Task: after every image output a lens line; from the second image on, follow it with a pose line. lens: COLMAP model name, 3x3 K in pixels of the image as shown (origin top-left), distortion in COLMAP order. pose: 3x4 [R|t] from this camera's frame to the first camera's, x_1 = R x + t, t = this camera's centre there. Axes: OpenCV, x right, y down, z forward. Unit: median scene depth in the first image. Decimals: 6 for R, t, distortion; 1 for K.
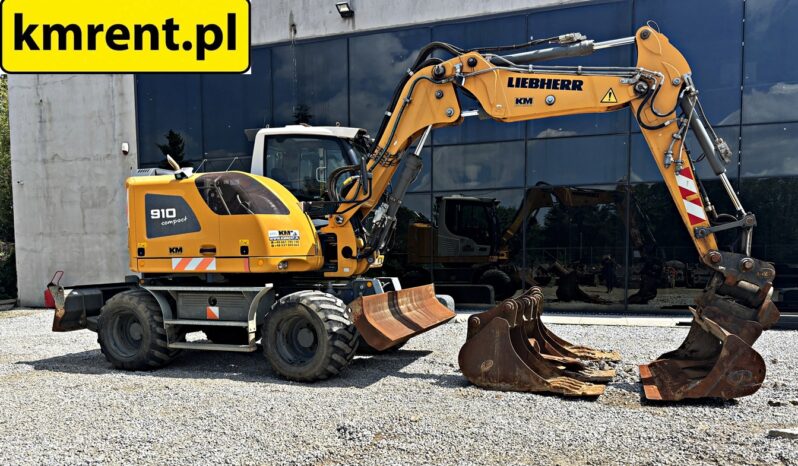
lens RADIAL K [[600.8, 0, 400.9], [0, 600.8, 294.1], [0, 0, 1]] dist [0.030374, -0.009634]
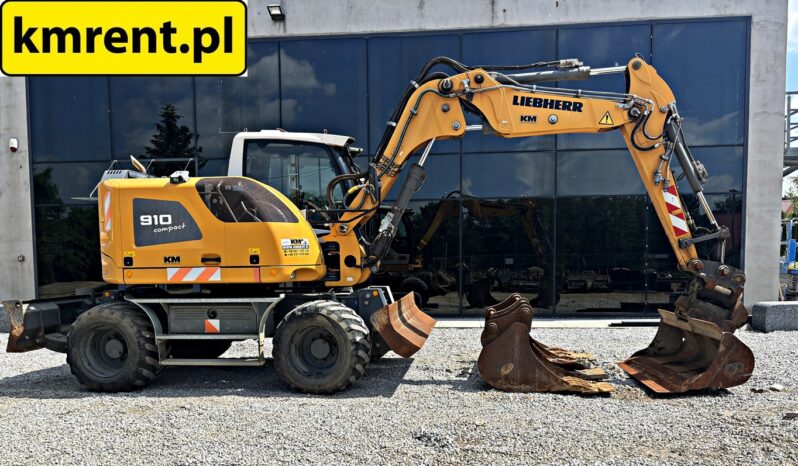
lens RADIAL K [[598.2, 0, 401.0], [0, 598.2, 296.9], [0, 0, 1]] dist [0.044938, -0.046929]
pose [[0.973675, -0.016124, 0.227369, -0.250949], [0.018046, 0.999817, -0.006378, -0.003162], [-0.227224, 0.010313, 0.973788, 0.021374]]
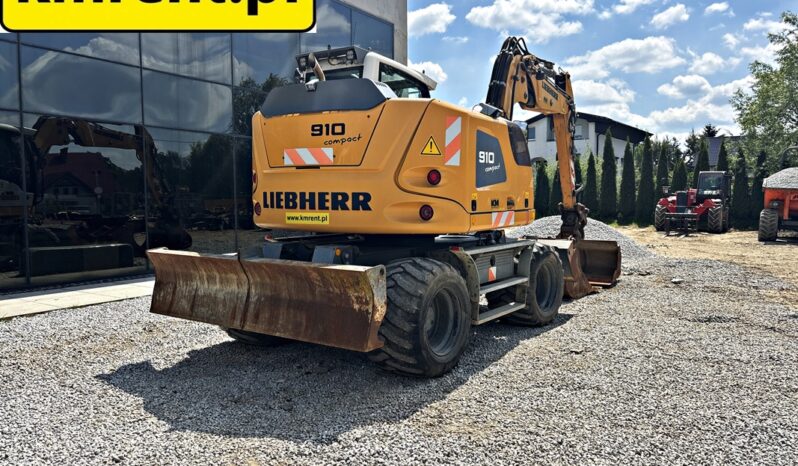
lens RADIAL K [[603.0, 0, 402.3], [0, 603.0, 248.4], [0, 0, 1]] dist [0.046300, -0.055417]
pose [[0.237778, -0.074679, 0.968444, -1.260651], [0.064415, 0.996058, 0.060993, -0.072435], [-0.969181, 0.047880, 0.241651, 0.962033]]
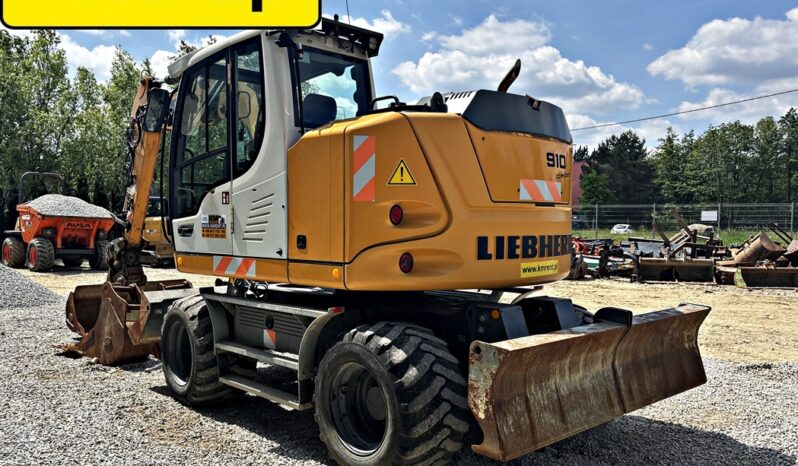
lens RADIAL K [[669.3, 0, 360.9], [0, 669.3, 274.1], [0, 0, 1]] dist [0.018670, 0.000446]
pose [[-0.880218, -0.029716, 0.473638, -0.680873], [0.041127, 0.989506, 0.138513, -0.171158], [-0.472784, 0.141401, -0.869759, 1.980283]]
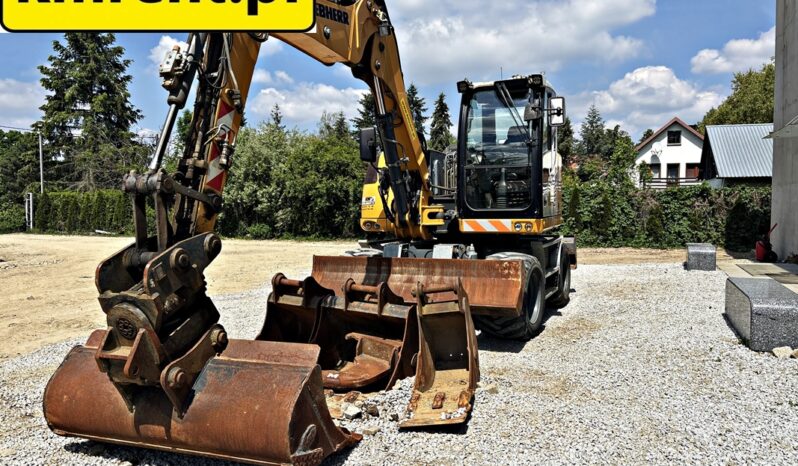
lens RADIAL K [[603.0, 0, 402.3], [0, 603.0, 248.4], [0, 0, 1]] dist [0.046300, -0.055417]
pose [[-0.046385, 0.079548, -0.995751, 1.006023], [-0.056053, 0.995046, 0.082102, -0.106414], [0.997350, 0.059623, -0.041696, 1.131516]]
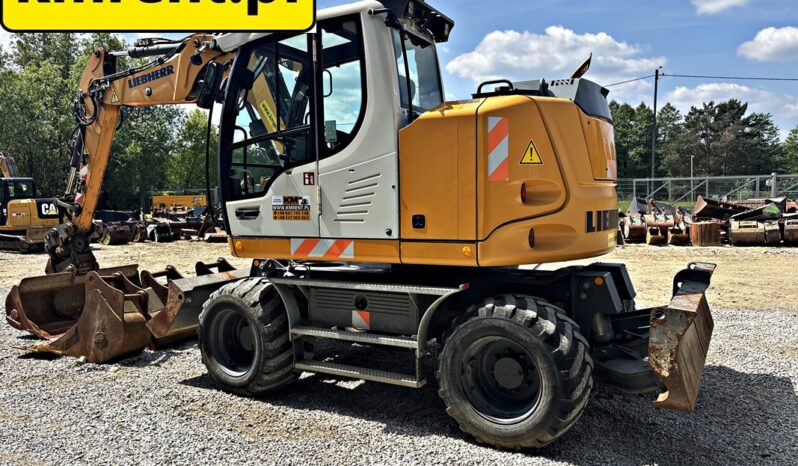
lens RADIAL K [[603.0, 0, 402.3], [0, 603.0, 248.4], [0, 0, 1]] dist [0.046300, -0.055417]
pose [[-0.985252, 0.011512, 0.170720, -0.387536], [0.038631, 0.986940, 0.156390, -0.182238], [-0.166690, 0.160679, -0.972829, 2.023619]]
